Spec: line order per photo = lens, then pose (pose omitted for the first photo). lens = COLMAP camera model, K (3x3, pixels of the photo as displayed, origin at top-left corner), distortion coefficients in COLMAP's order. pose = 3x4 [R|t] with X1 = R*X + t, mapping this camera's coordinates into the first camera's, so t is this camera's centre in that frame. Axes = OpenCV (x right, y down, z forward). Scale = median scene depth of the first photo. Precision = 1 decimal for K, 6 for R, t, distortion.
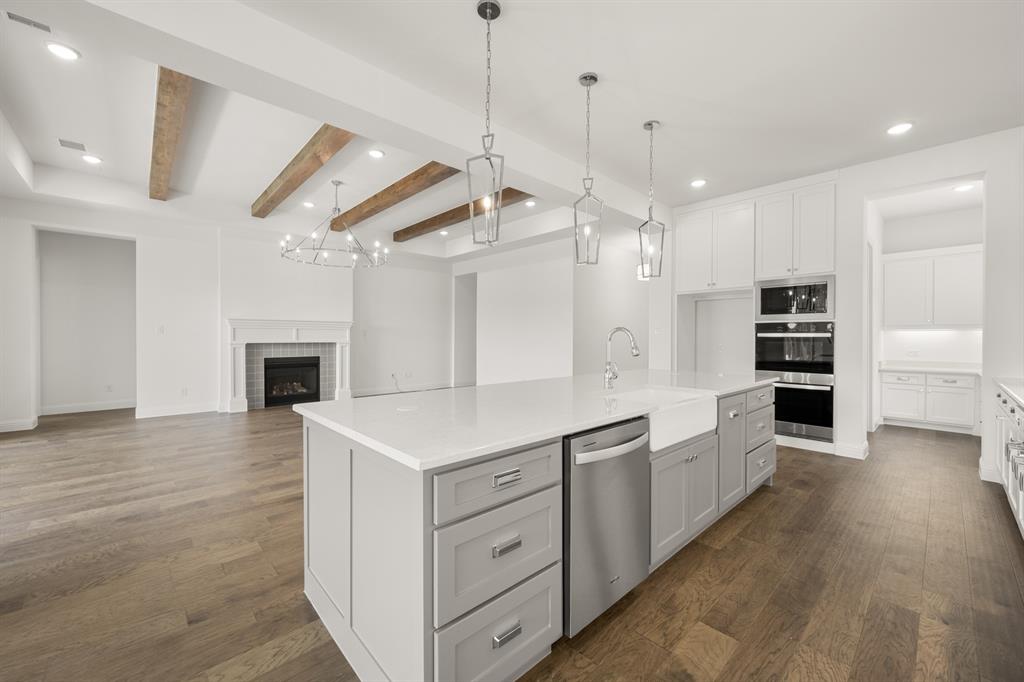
lens RADIAL K [[402.8, 0, 513.1], [0, 402.8, 338.4], [0, 0, 1]] dist [-0.000337, 0.000239]
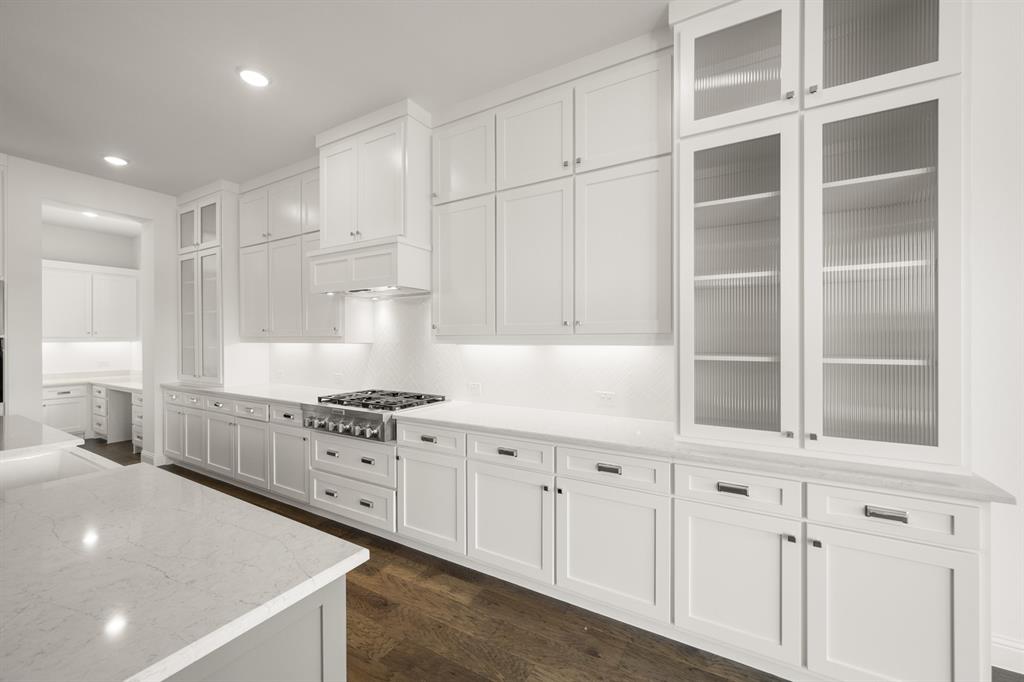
lens RADIAL K [[402.8, 0, 515.7], [0, 402.8, 340.5], [0, 0, 1]] dist [-0.000337, 0.000239]
pose [[-0.296418, -0.005451, 0.955043, -0.266694], [0.004041, 0.999968, 0.006961, -0.032751], [-0.955050, 0.005923, -0.296387, 0.217500]]
